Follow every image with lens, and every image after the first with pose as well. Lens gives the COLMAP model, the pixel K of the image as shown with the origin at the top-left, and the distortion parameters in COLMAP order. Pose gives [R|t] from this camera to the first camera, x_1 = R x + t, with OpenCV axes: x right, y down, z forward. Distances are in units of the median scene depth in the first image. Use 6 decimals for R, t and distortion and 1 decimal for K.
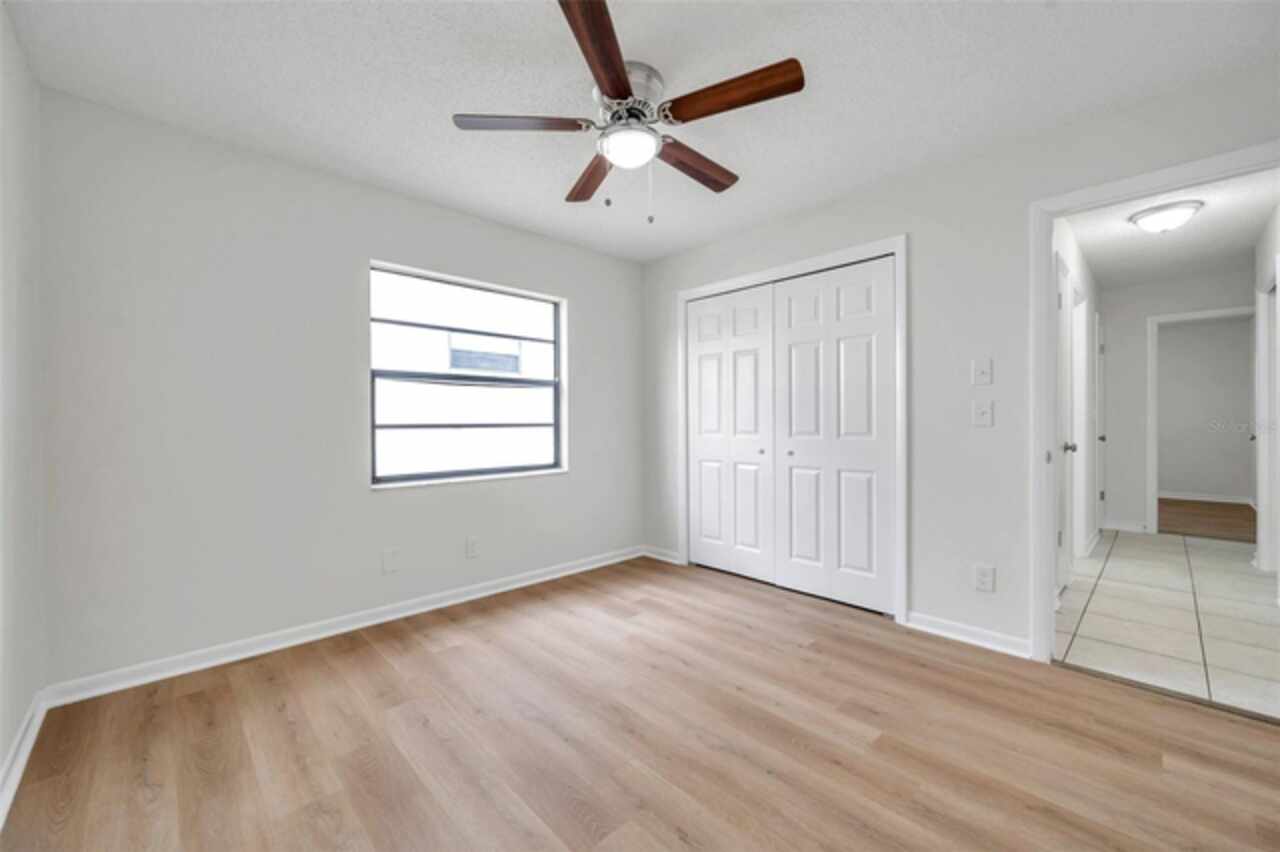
lens RADIAL K [[504.6, 0, 640.0], [0, 504.6, 426.0], [0, 0, 1]] dist [-0.001281, -0.000435]
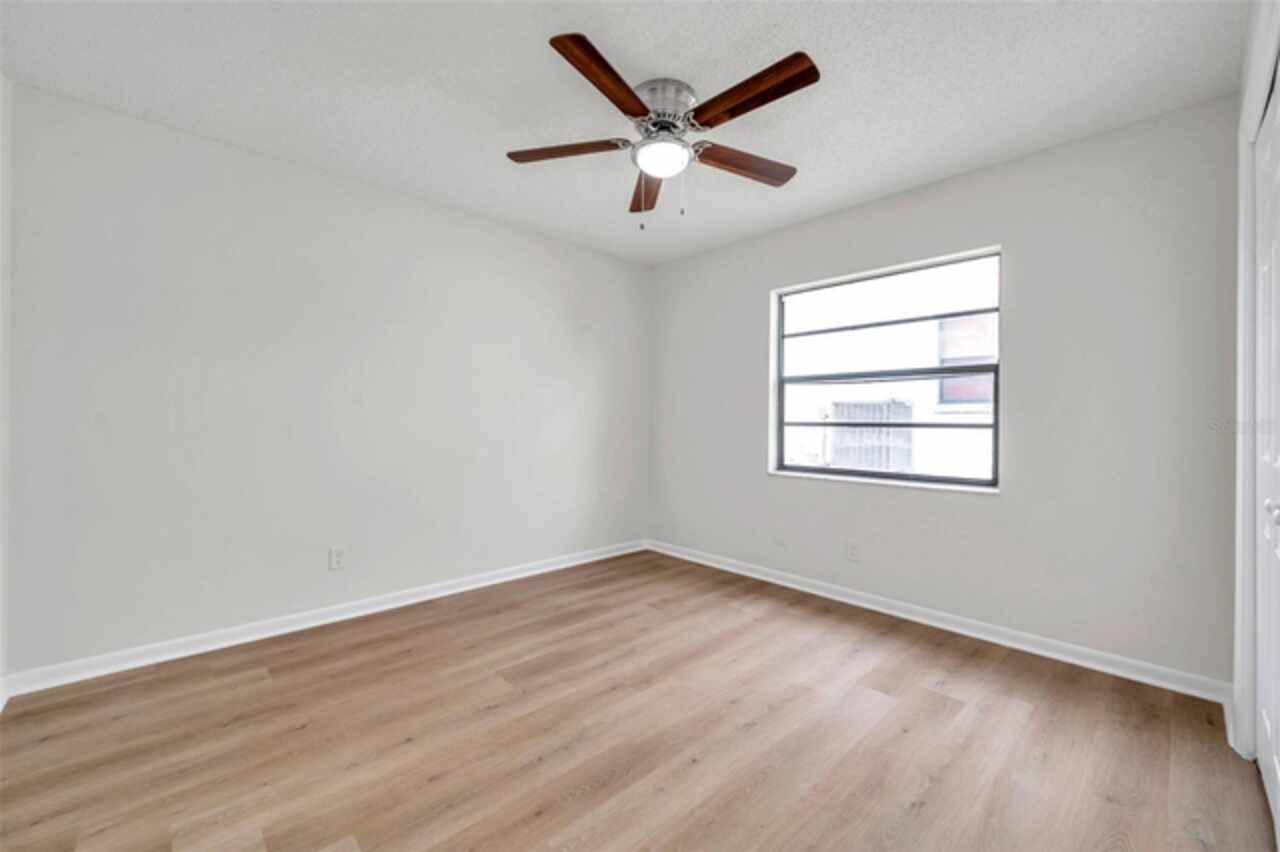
lens RADIAL K [[504.6, 0, 640.0], [0, 504.6, 426.0], [0, 0, 1]] dist [-0.001281, -0.000435]
pose [[0.003905, 0.016890, -0.999850, 0.873948], [-0.012764, 0.999777, 0.016838, -0.013302], [0.999911, 0.012696, 0.004120, 0.811254]]
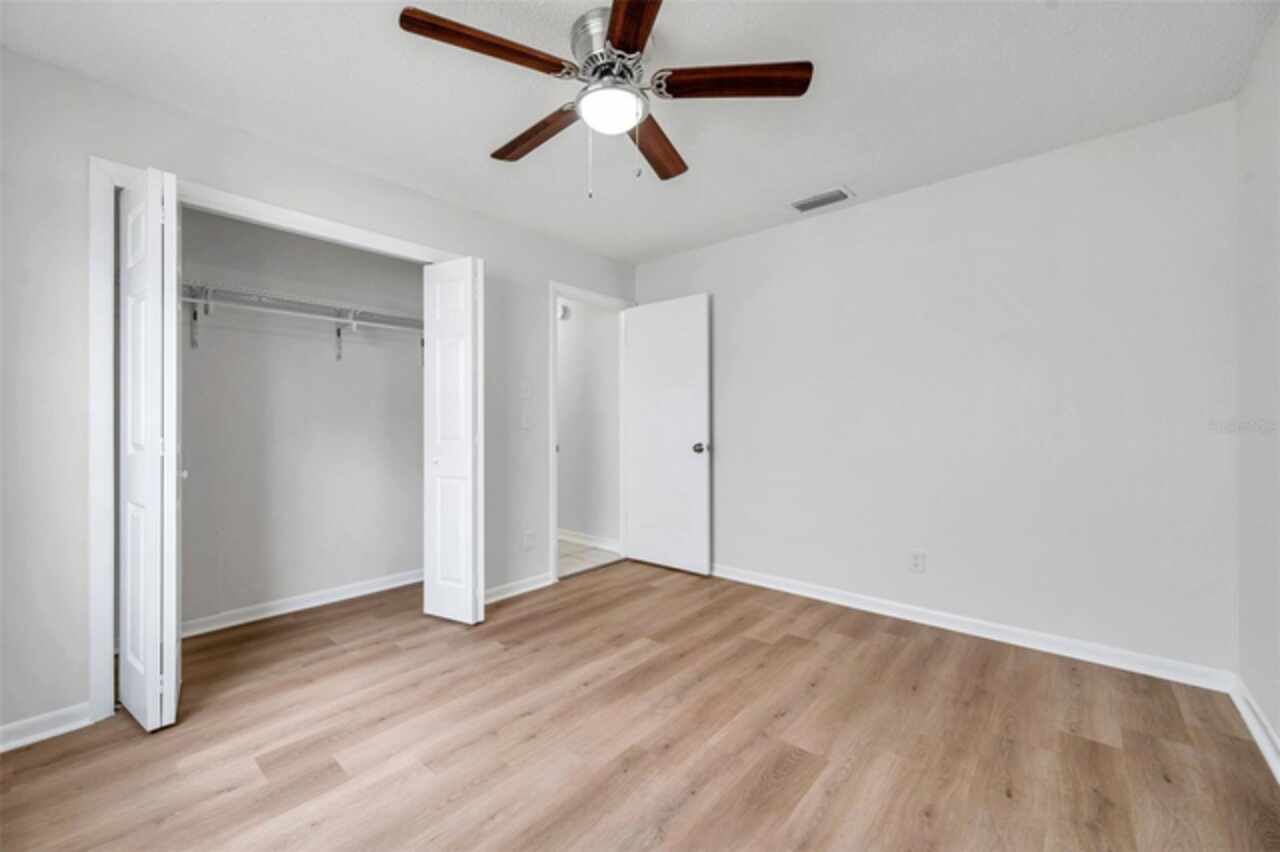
lens RADIAL K [[504.8, 0, 622.6], [0, 504.8, 436.2], [0, 0, 1]] dist [-0.000786, -0.000118]
pose [[-0.074910, -0.019977, 0.996990, -0.754323], [0.011511, 0.999715, 0.020896, -0.013870], [-0.997124, 0.013041, -0.074659, 0.890722]]
